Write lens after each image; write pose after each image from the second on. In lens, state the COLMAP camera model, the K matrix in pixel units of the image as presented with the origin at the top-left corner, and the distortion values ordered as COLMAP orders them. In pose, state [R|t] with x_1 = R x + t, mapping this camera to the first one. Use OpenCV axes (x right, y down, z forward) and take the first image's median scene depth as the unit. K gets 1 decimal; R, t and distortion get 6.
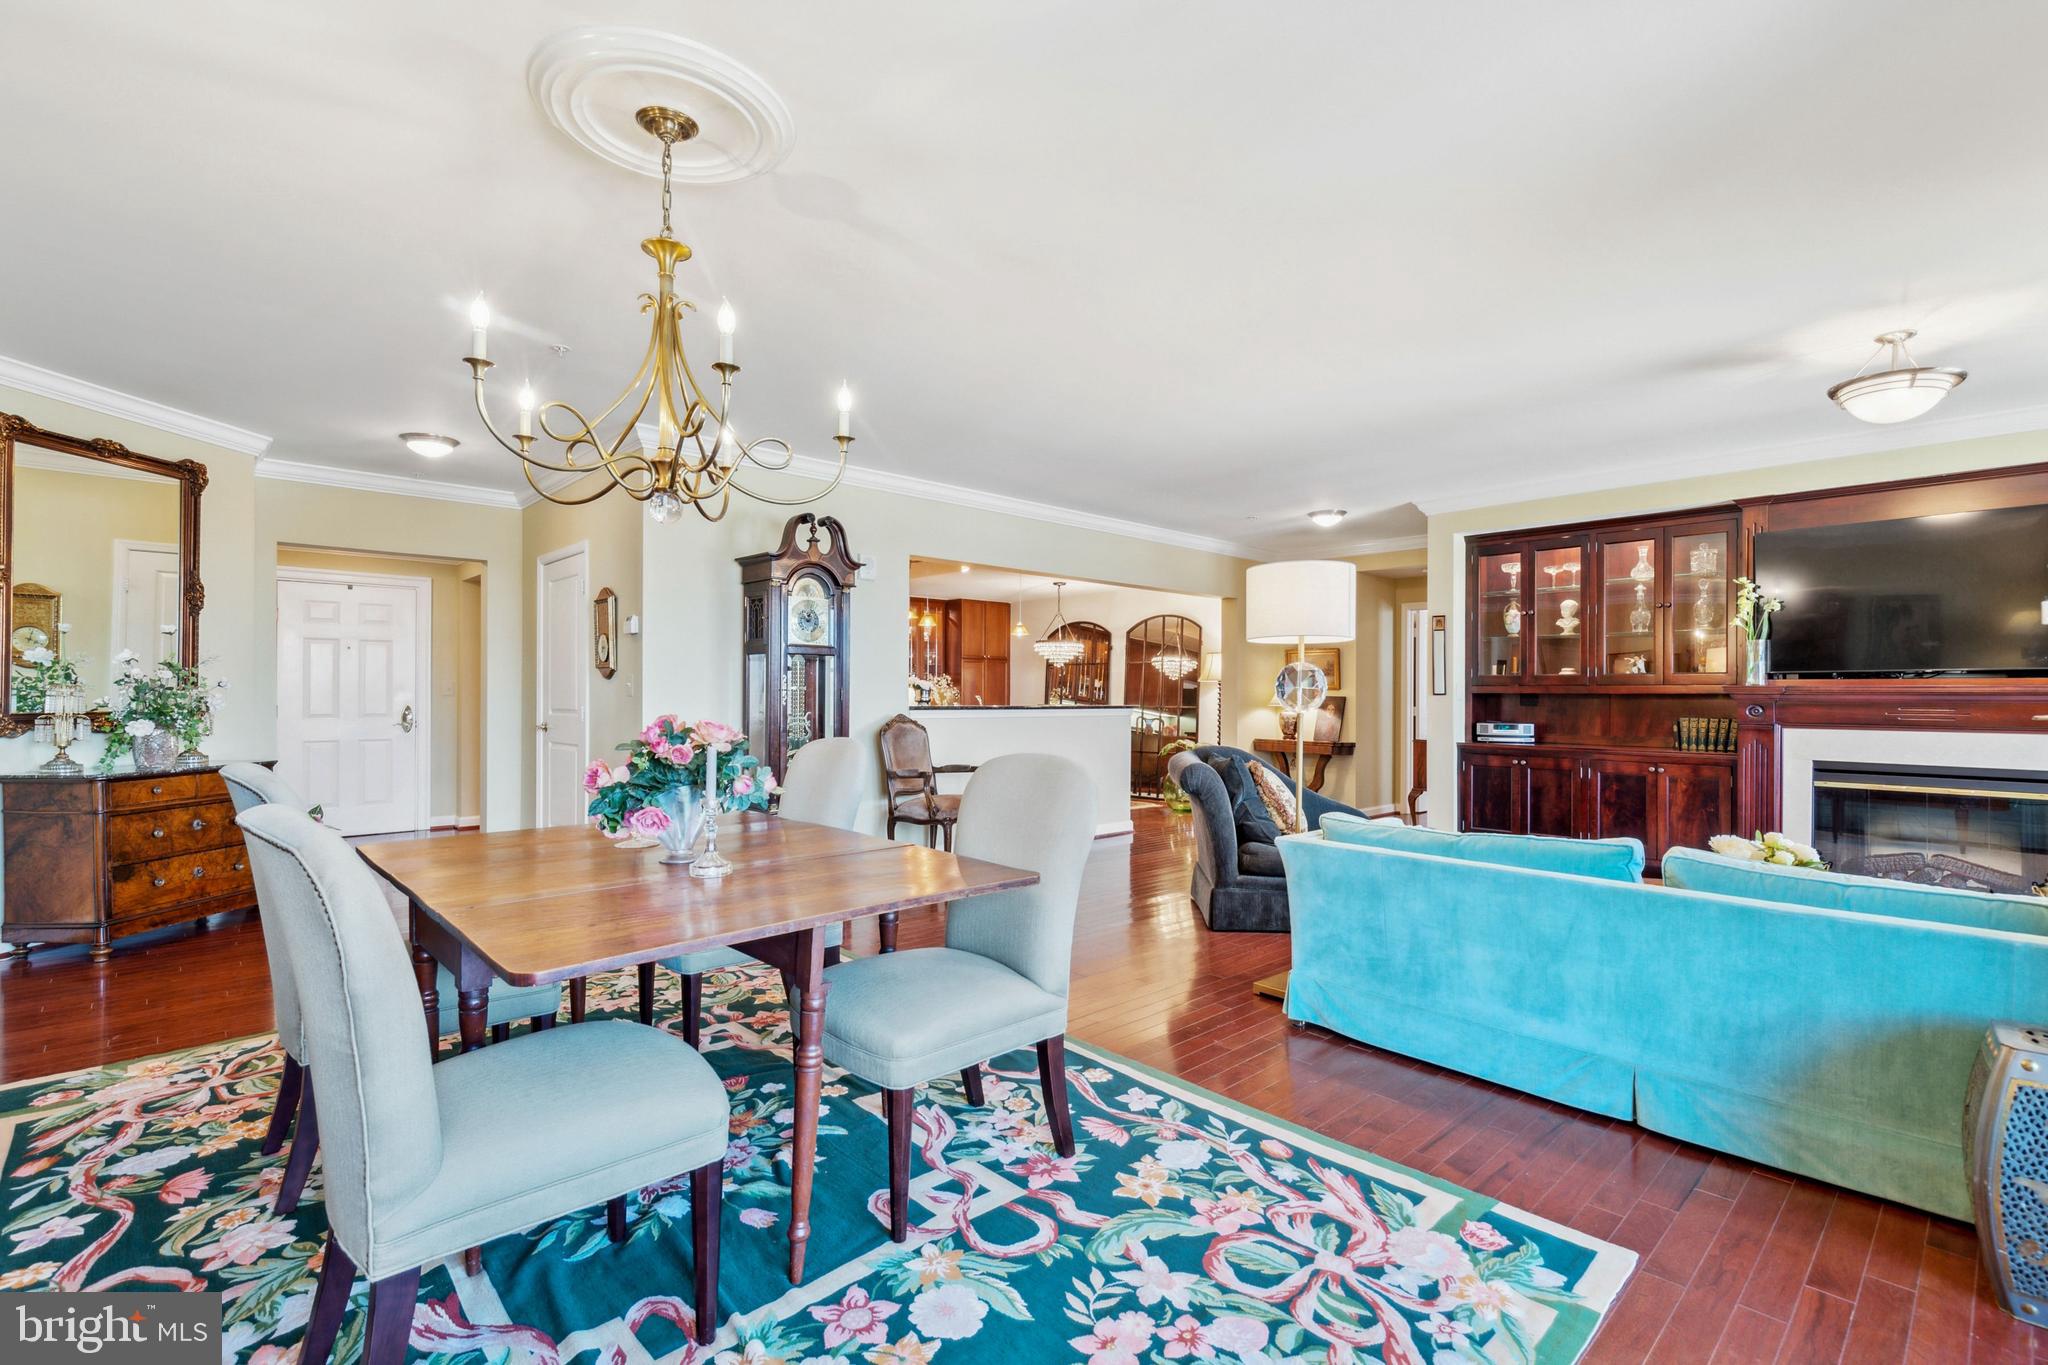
lens RADIAL K [[913.0, 0, 1030.8], [0, 913.0, 690.1], [0, 0, 1]] dist [0.000488, -0.000235]
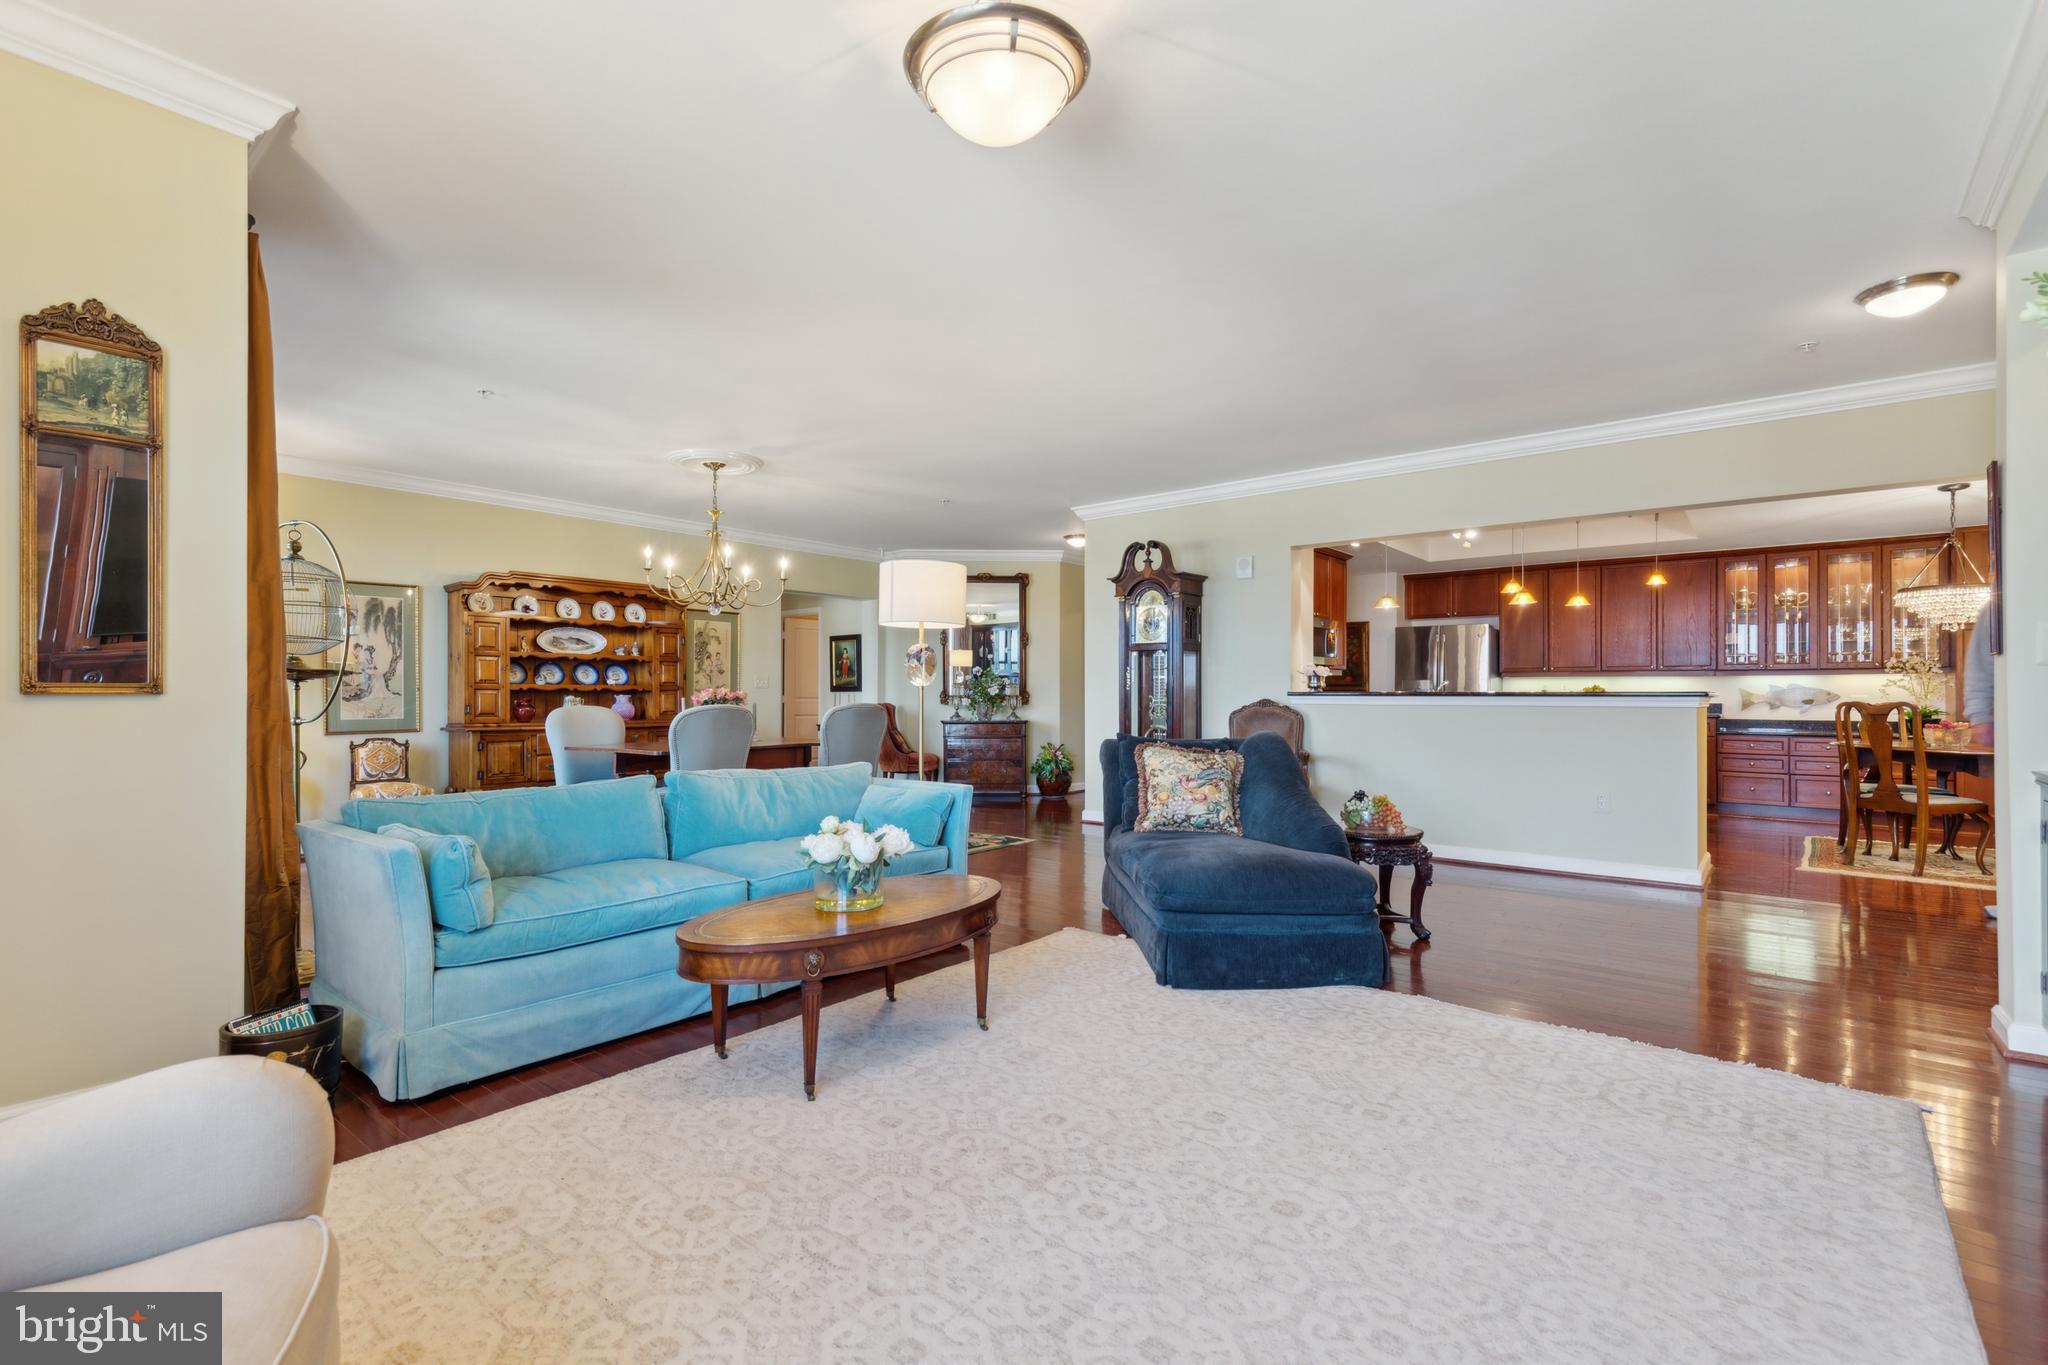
lens RADIAL K [[926.2, 0, 1028.3], [0, 926.2, 694.5], [0, 0, 1]] dist [0.001449, 0.000021]
pose [[0.140928, -0.005724, -0.990003, 1.145058], [0.003197, 0.999981, -0.005327, 0.032014], [0.990015, -0.002415, 0.140944, 0.729926]]
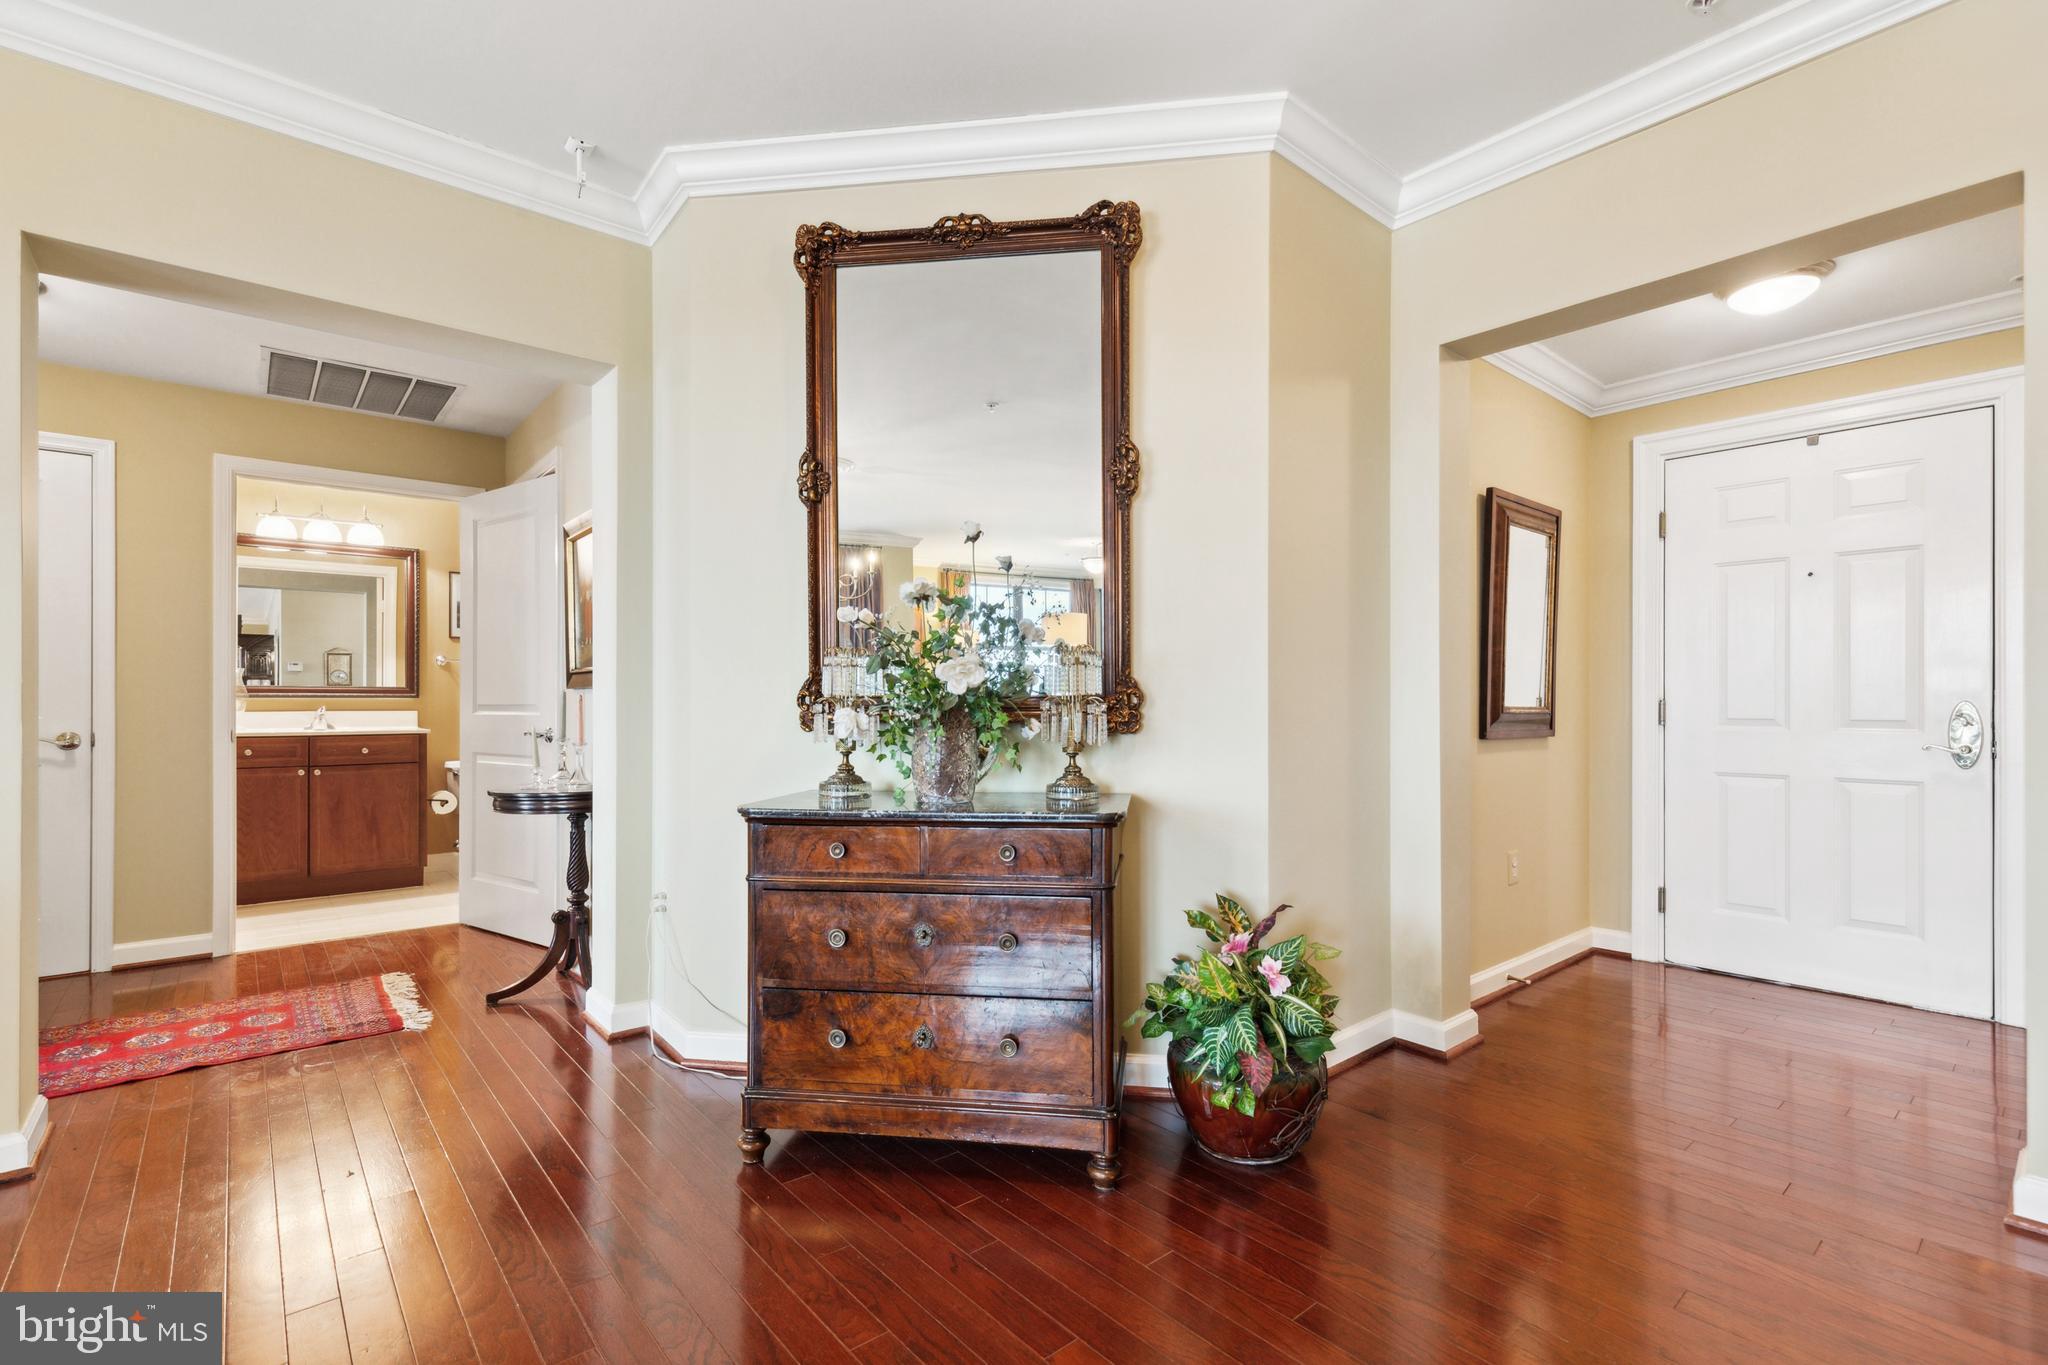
lens RADIAL K [[922.7, 0, 1025.1], [0, 922.7, 707.9], [0, 0, 1]] dist [0.002000, 0.000365]
pose [[-0.040248, -0.004128, -0.999181, -0.408198], [0.003964, 0.999983, -0.004291, 0.031588], [0.999182, -0.004133, -0.040231, 0.983629]]
